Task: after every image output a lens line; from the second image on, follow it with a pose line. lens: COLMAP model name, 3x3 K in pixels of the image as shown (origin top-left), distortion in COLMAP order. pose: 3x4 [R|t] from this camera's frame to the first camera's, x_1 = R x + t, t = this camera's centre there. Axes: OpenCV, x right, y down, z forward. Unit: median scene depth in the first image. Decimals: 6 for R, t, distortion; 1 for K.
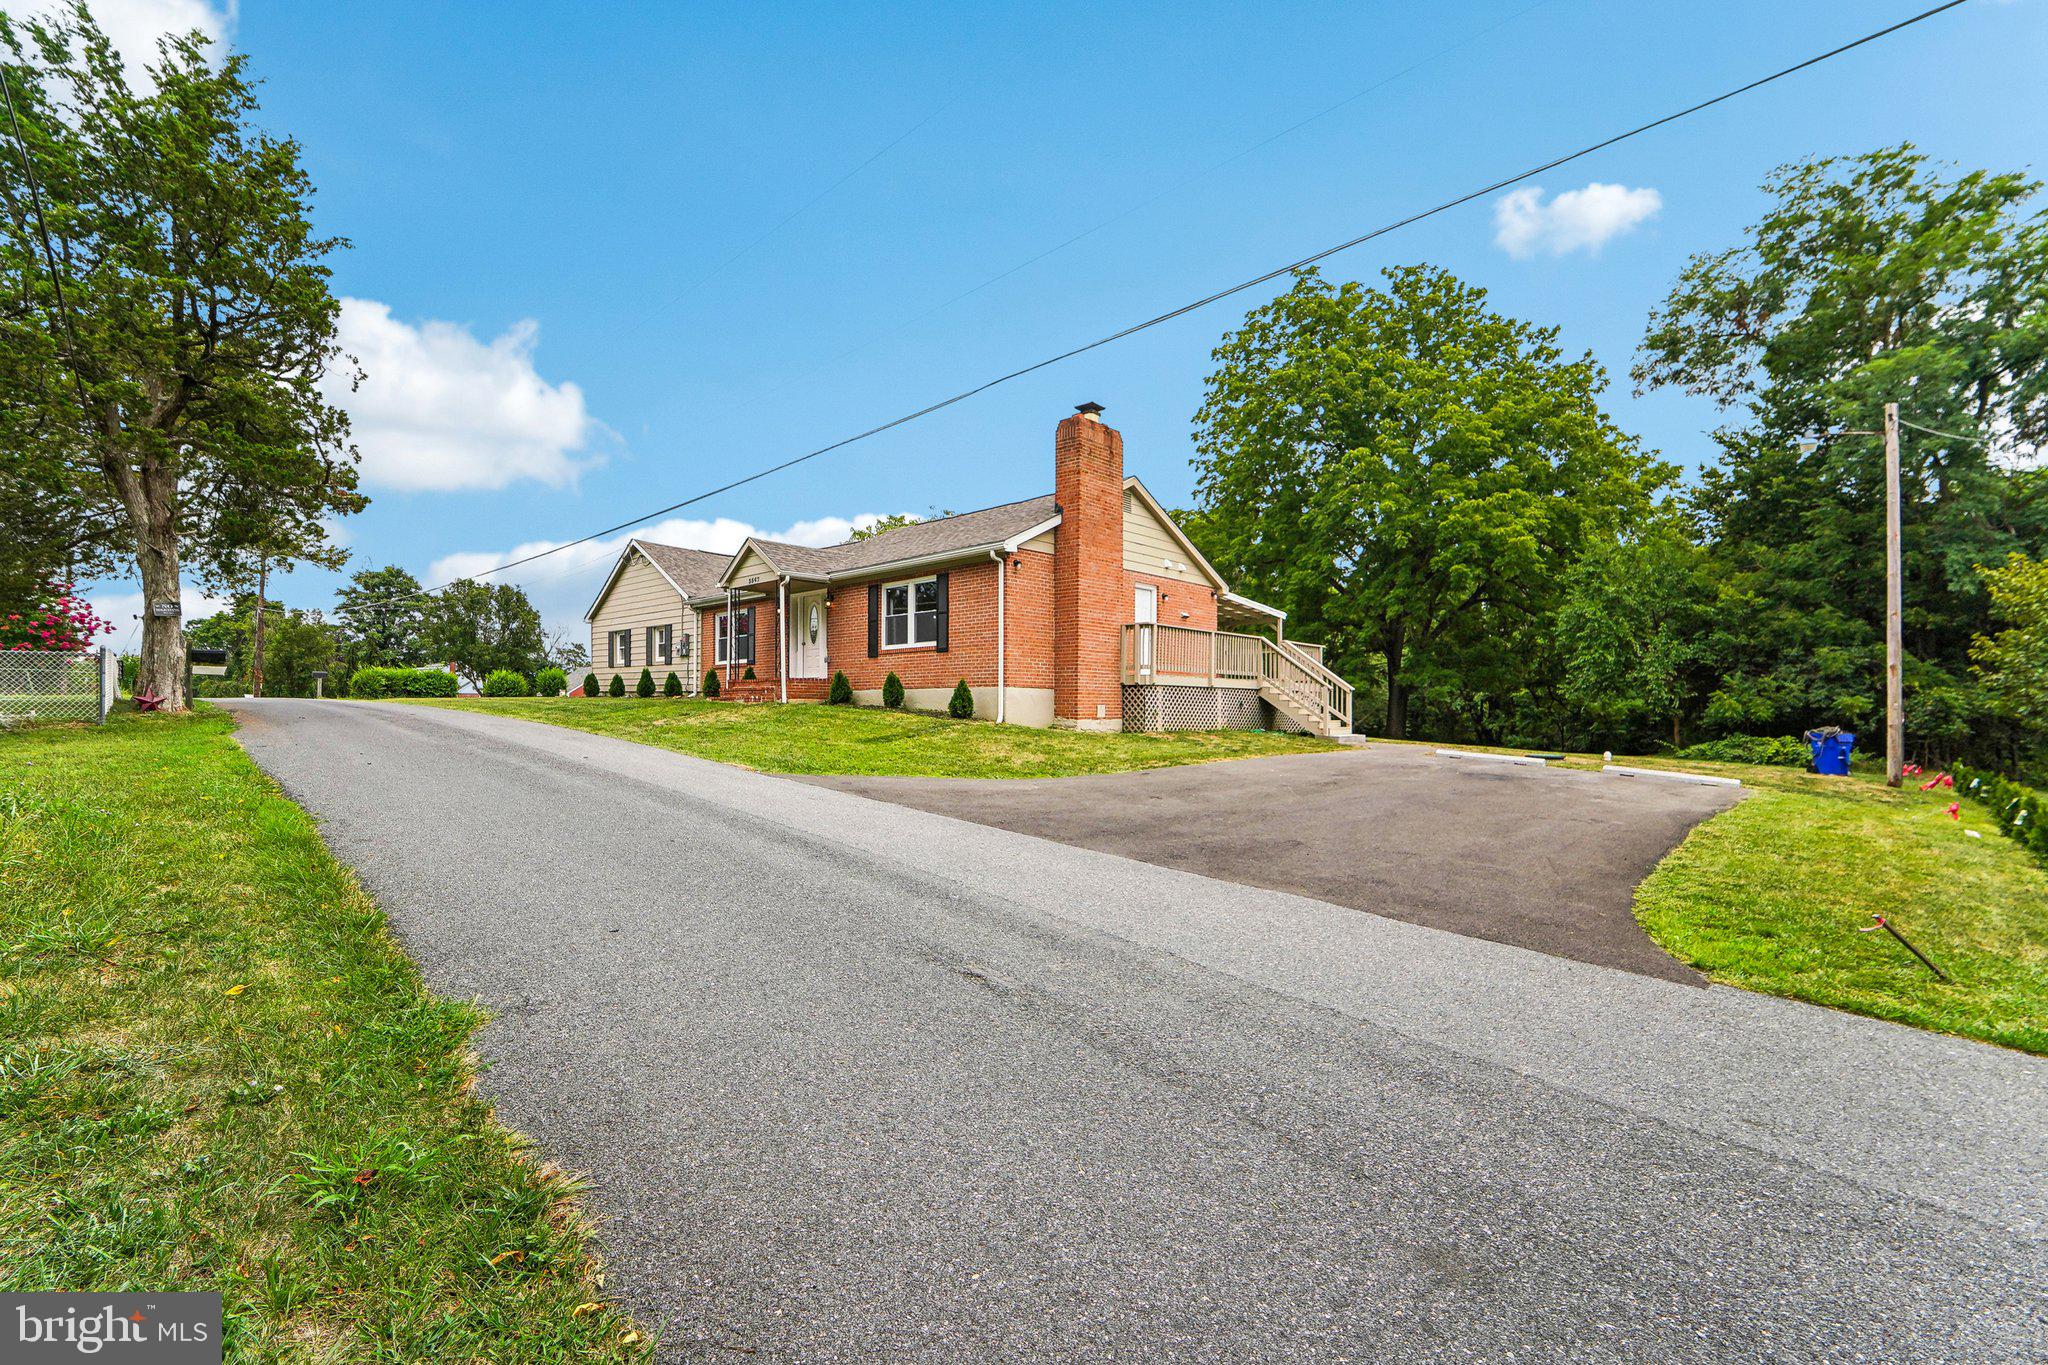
lens RADIAL K [[850.2, 0, 1028.9], [0, 850.2, 695.3], [0, 0, 1]] dist [0.031616, -0.000117]
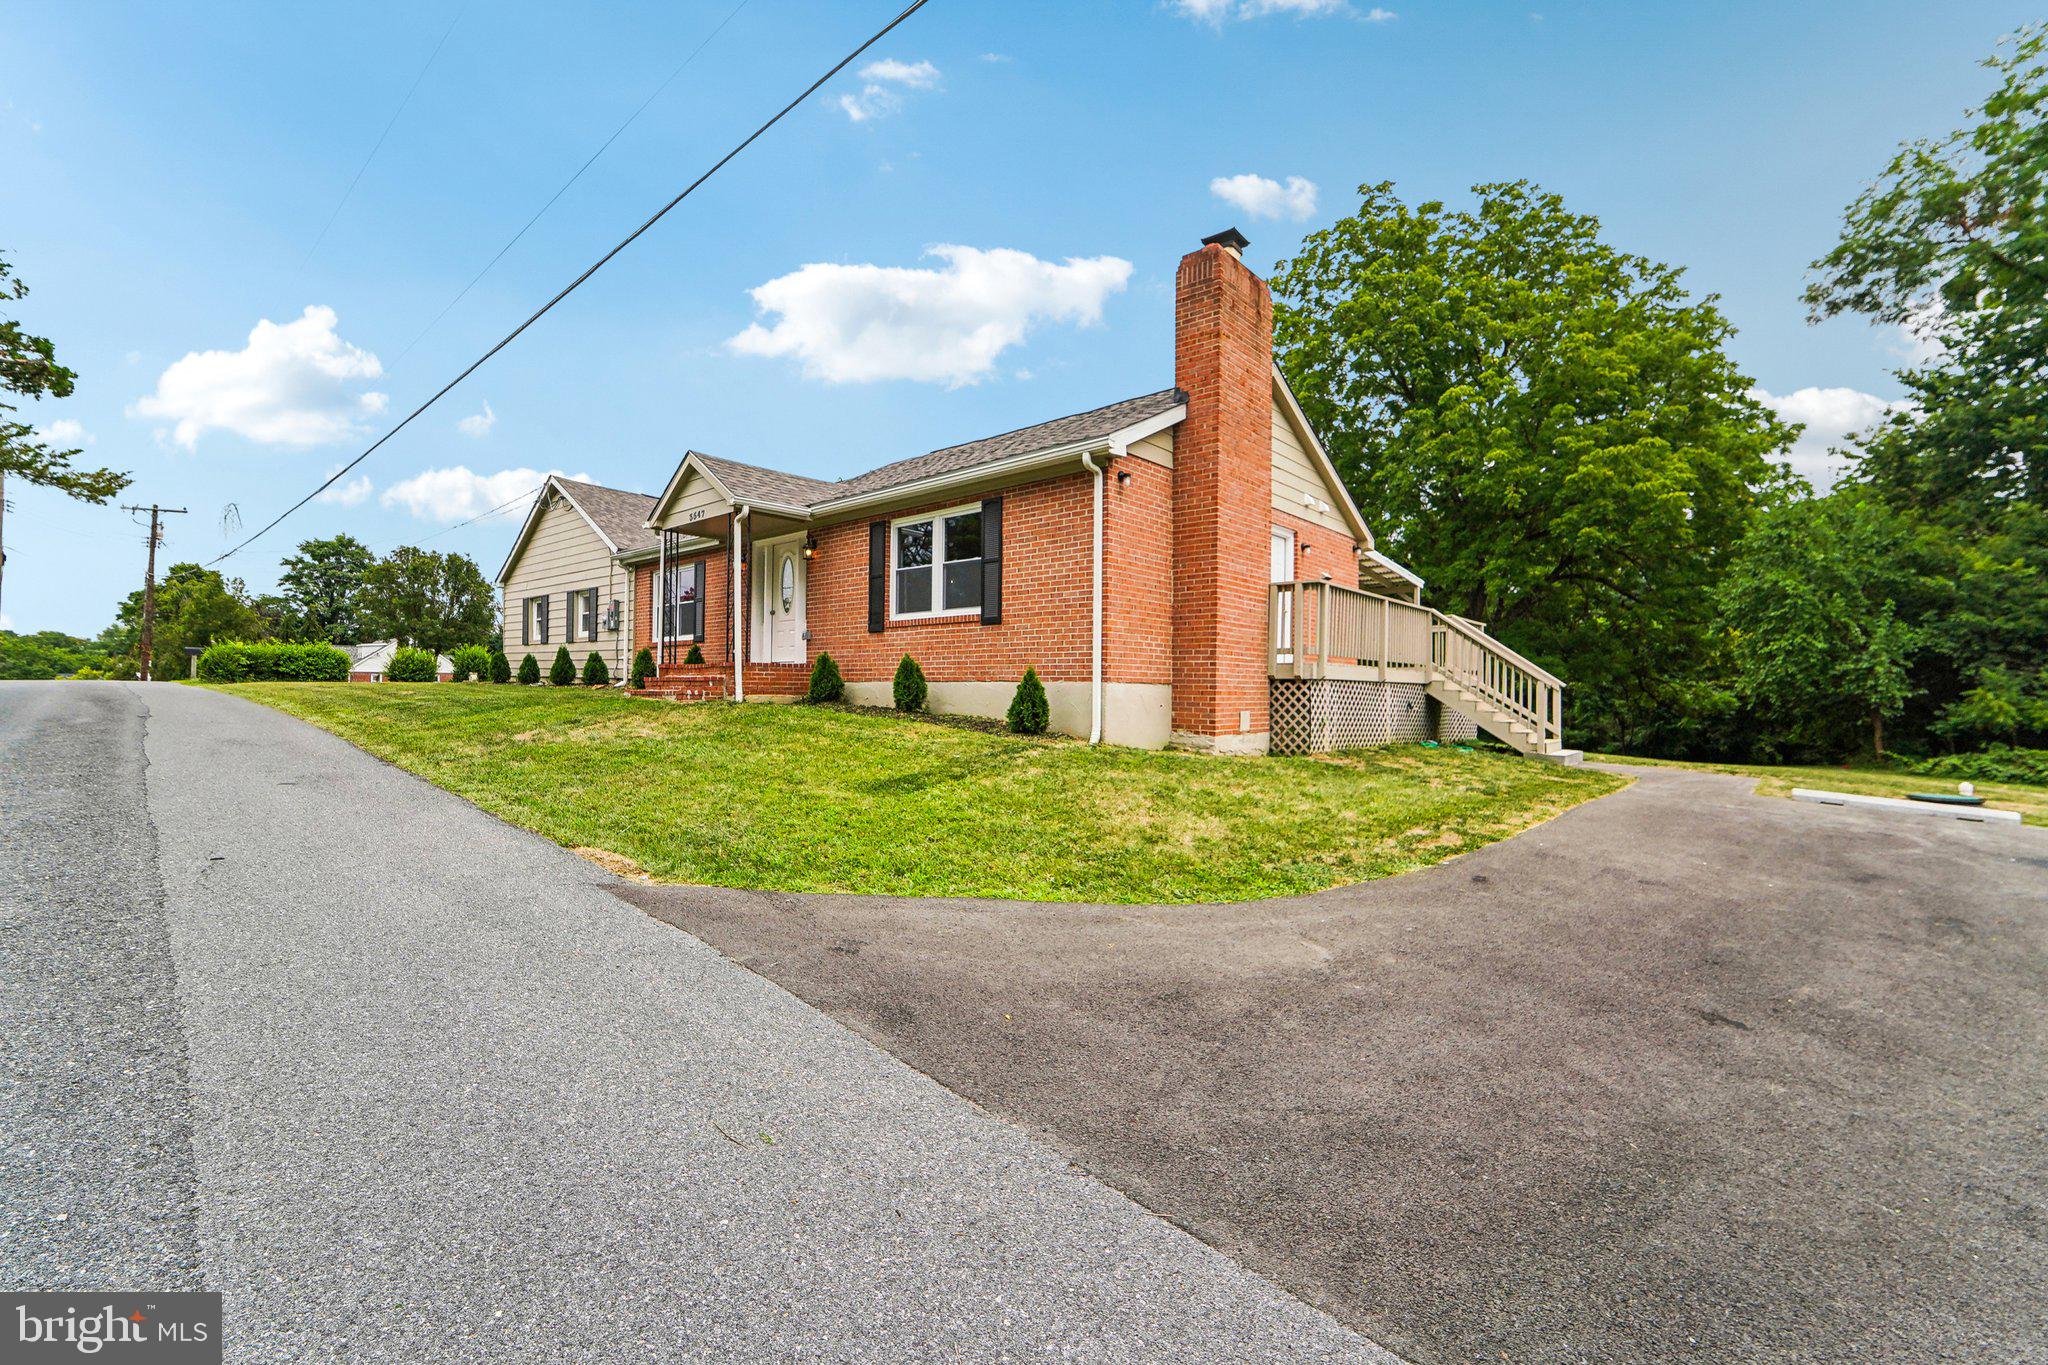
lens RADIAL K [[850.9, 0, 1027.9], [0, 850.9, 672.4], [0, 0, 1]] dist [-0.001175, -0.000196]
pose [[0.999742, 0.007847, 0.021311, -0.075292], [-0.007743, 0.999958, -0.004952, -0.010868], [-0.021349, 0.004786, 0.999761, 0.323645]]
